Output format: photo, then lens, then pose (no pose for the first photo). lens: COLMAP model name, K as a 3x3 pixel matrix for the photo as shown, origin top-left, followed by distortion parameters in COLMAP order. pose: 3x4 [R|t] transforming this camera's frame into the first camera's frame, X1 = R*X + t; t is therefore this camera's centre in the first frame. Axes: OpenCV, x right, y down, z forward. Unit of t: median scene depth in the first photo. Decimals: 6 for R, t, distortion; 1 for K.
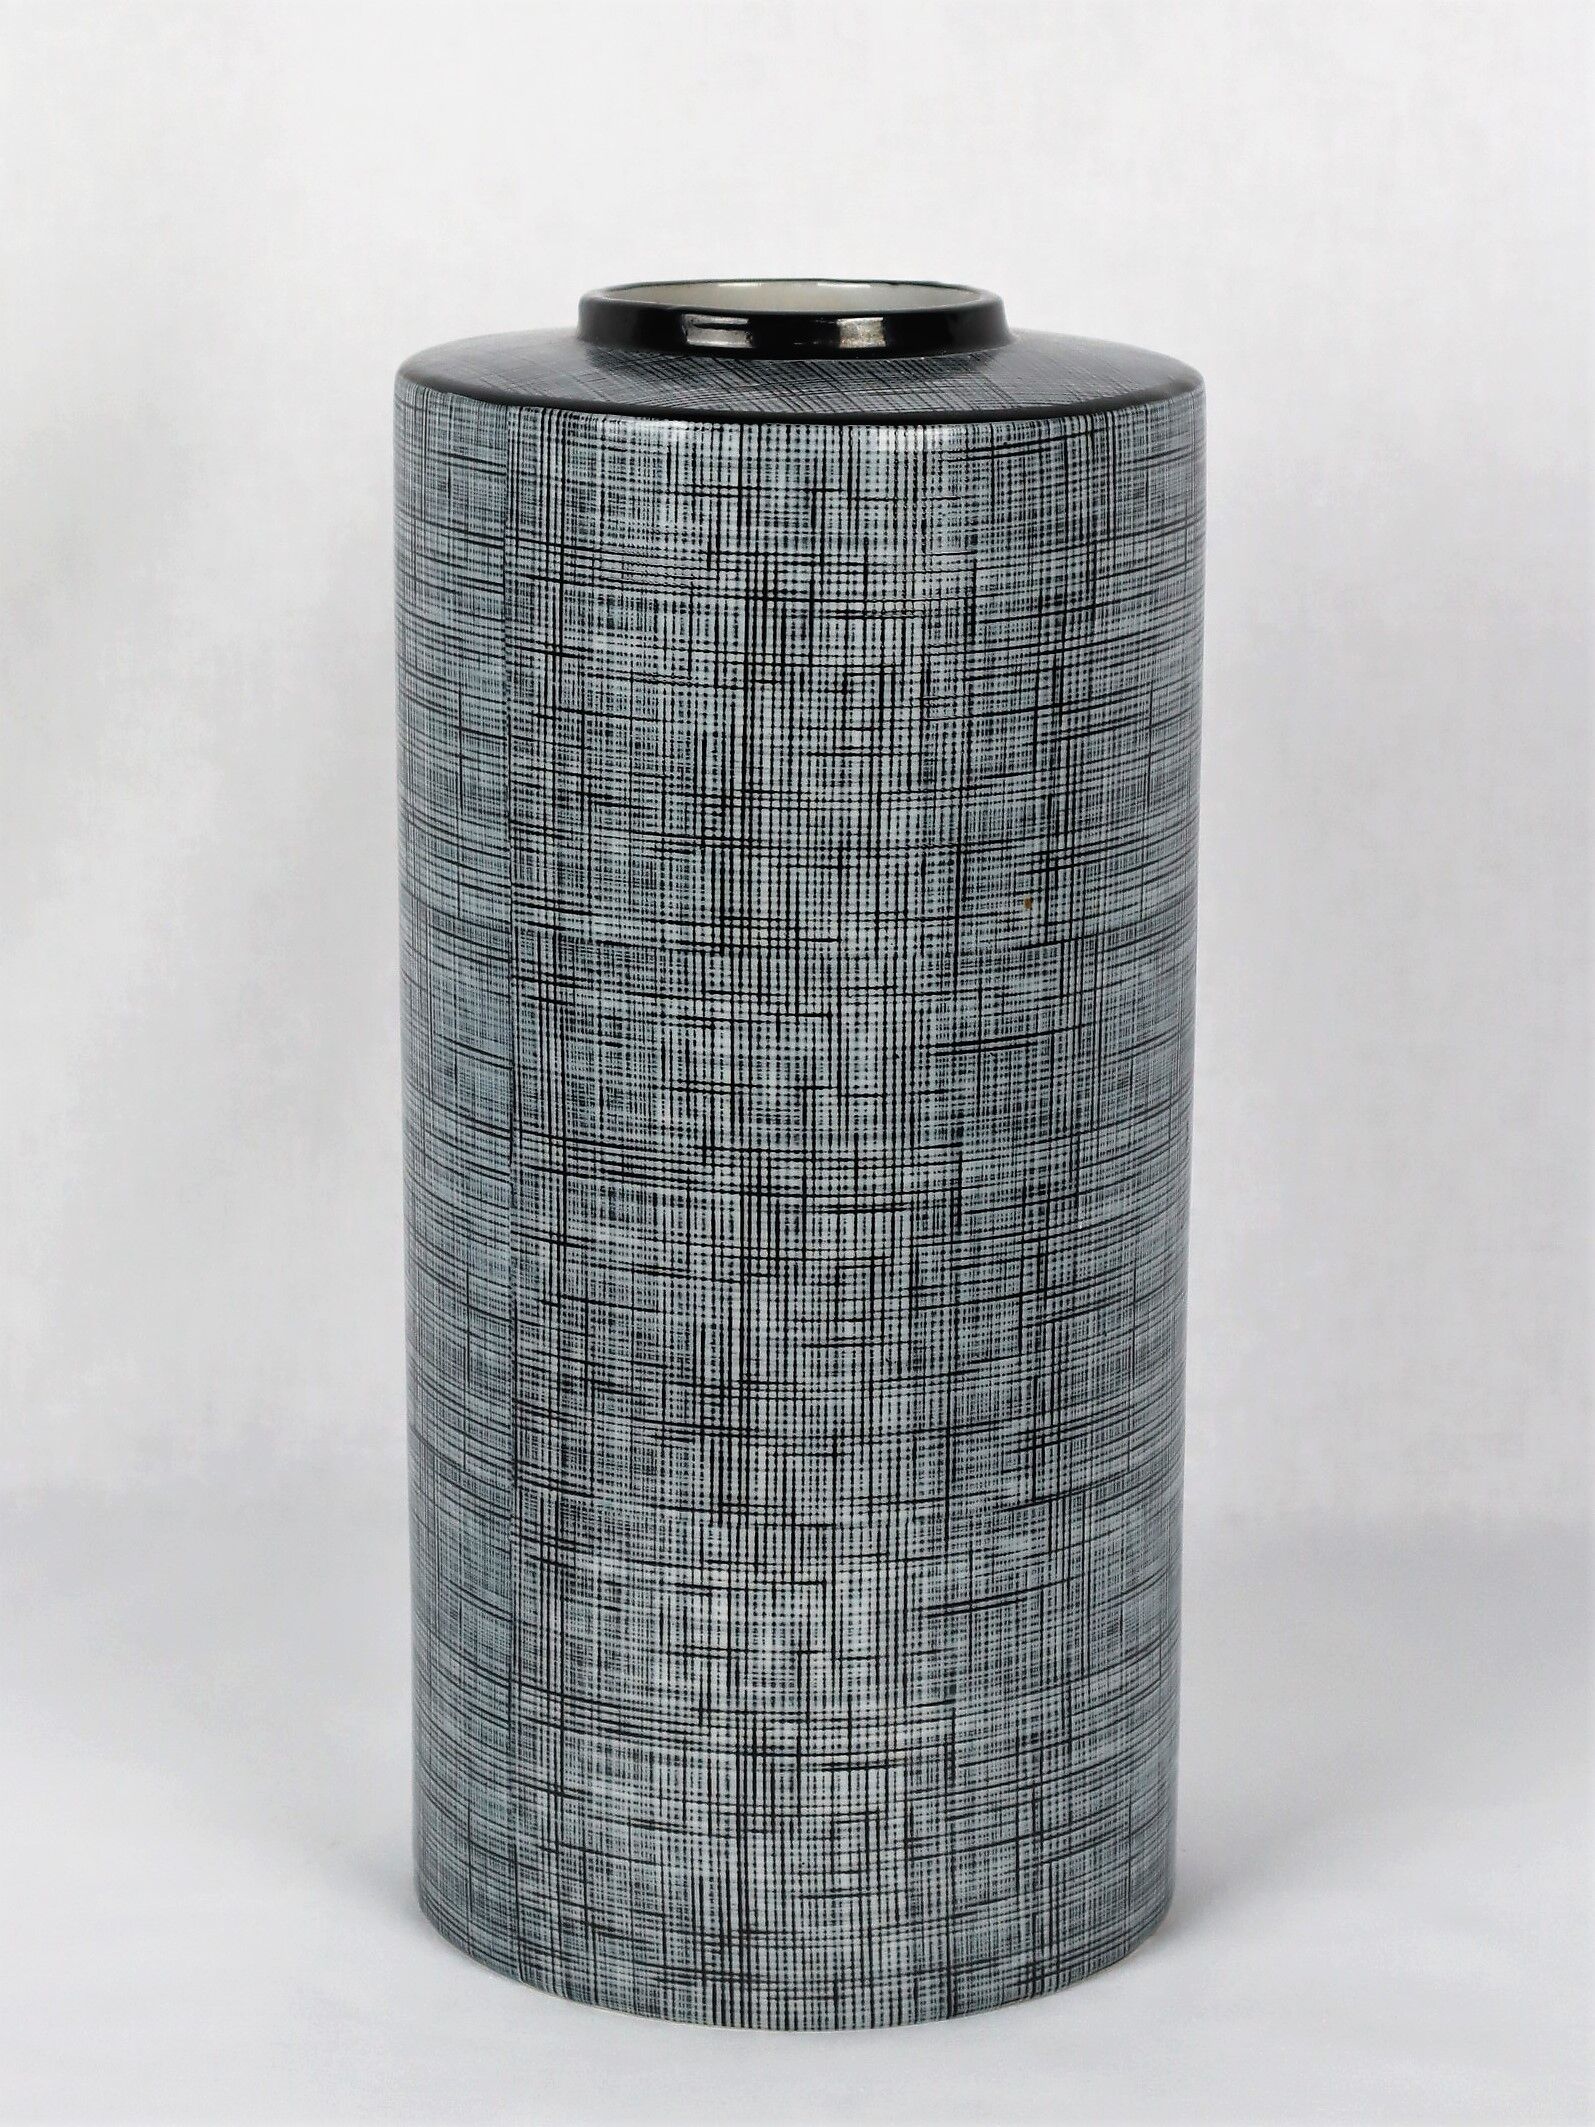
lens RADIAL K [[5827.5, 0, 797.5], [0, 5827.5, 1063.5], [0, 0, 1]] dist [-0.050623, 0.048362]
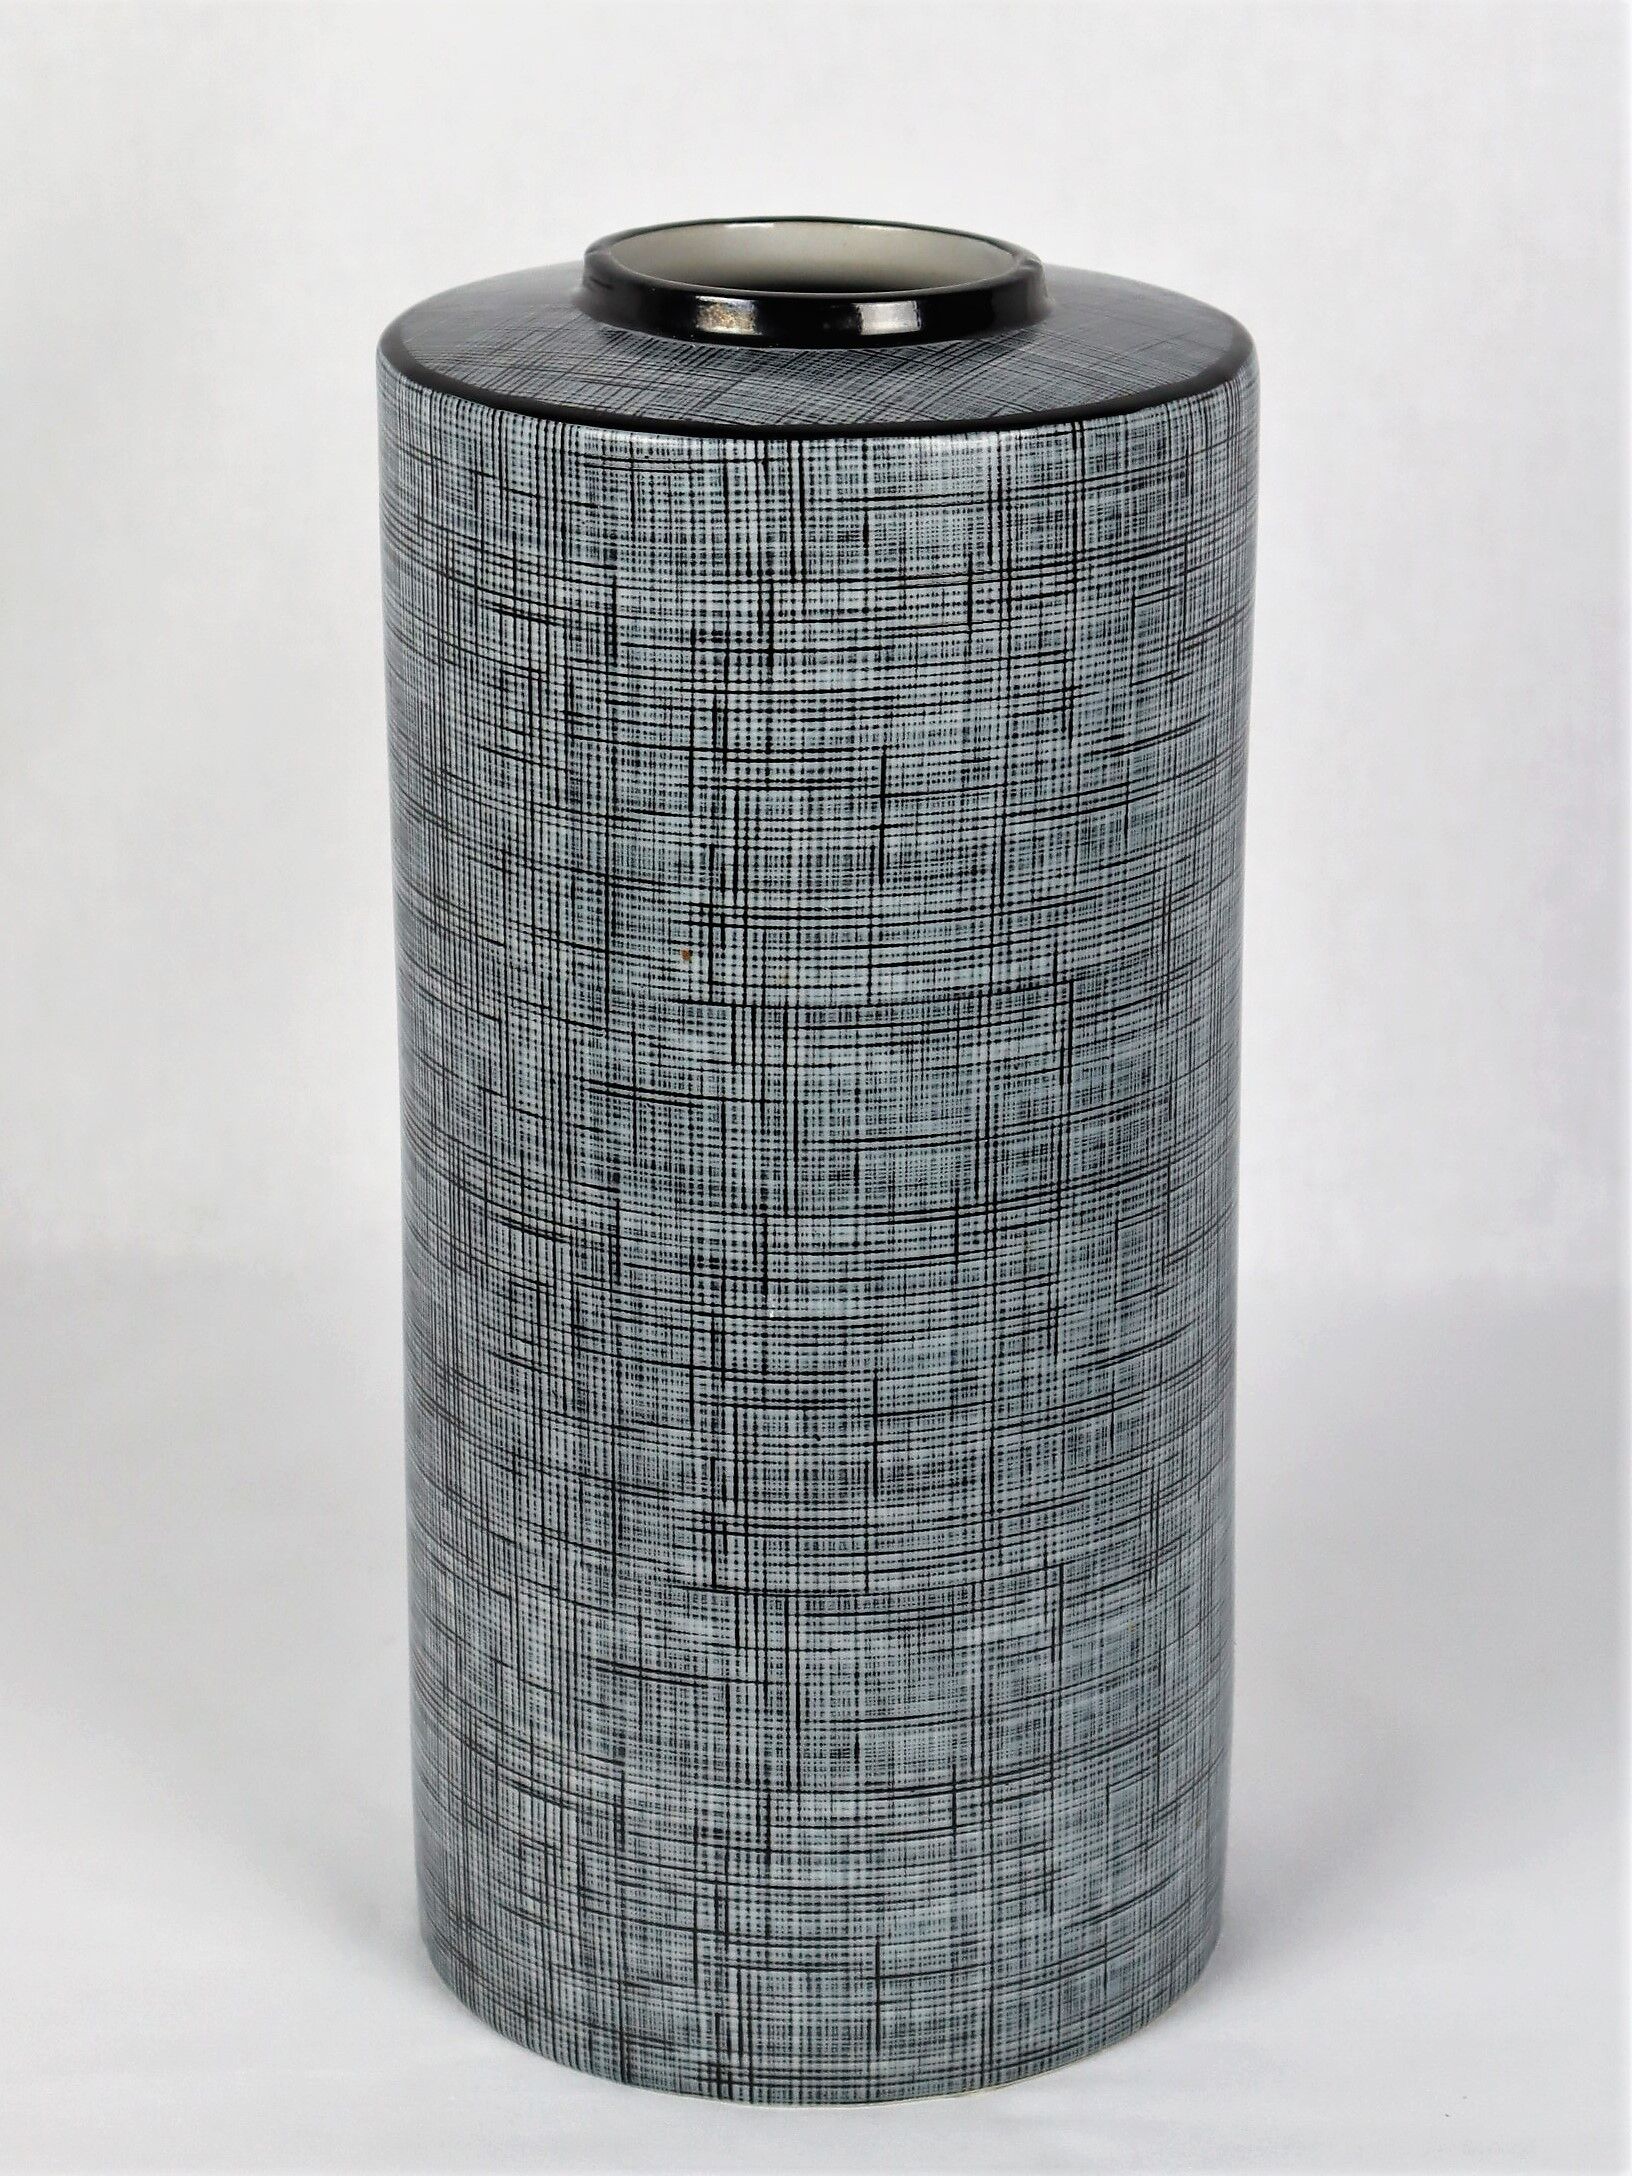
lens RADIAL K [[5961.7, 0, 816.0], [0, 5961.7, 1088.0], [0, 0, 1]] dist [-0.050623, 0.048362]
pose [[0.647440, 0.249563, -0.720097, 0.737546], [-0.177358, 0.968262, 0.176106, -0.177101], [0.741192, 0.013697, 0.671154, 0.389812]]
